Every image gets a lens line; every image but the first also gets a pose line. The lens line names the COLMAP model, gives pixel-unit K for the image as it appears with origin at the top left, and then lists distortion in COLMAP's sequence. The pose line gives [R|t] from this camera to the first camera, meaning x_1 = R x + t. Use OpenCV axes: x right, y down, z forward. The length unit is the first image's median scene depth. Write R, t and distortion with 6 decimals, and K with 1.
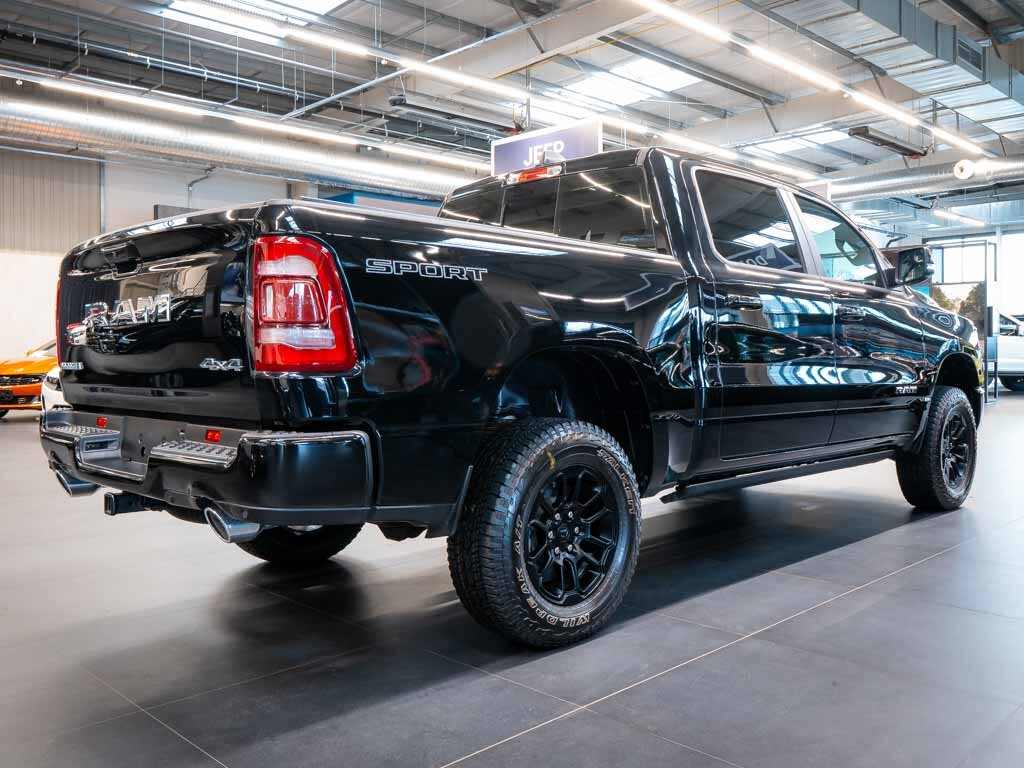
lens RADIAL K [[908.3, 0, 517.6], [0, 908.3, 380.4], [0, 0, 1]] dist [-0.007129, 0.007643]
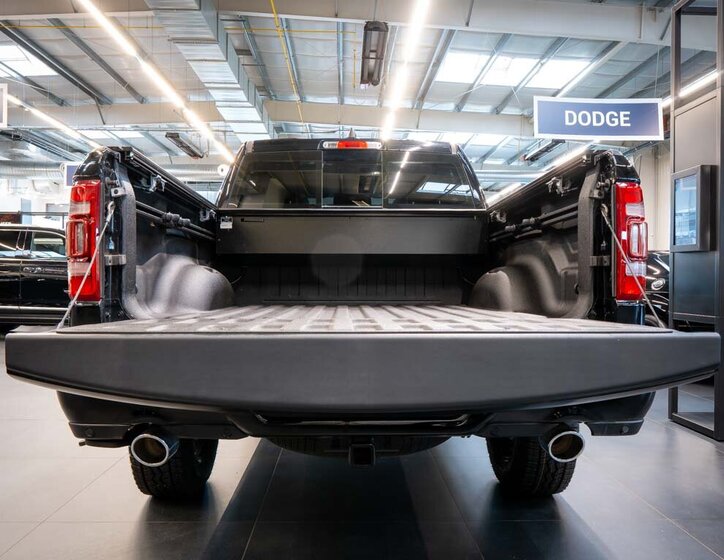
lens RADIAL K [[595.3, 0, 364.6], [0, 595.3, 281.6], [0, 0, 1]] dist [0.003602, -0.013861]
pose [[0.672128, 0.006713, 0.740405, -0.133031], [0.014744, 0.999639, -0.022447, -0.002709], [-0.740288, 0.026004, 0.671786, 0.092084]]
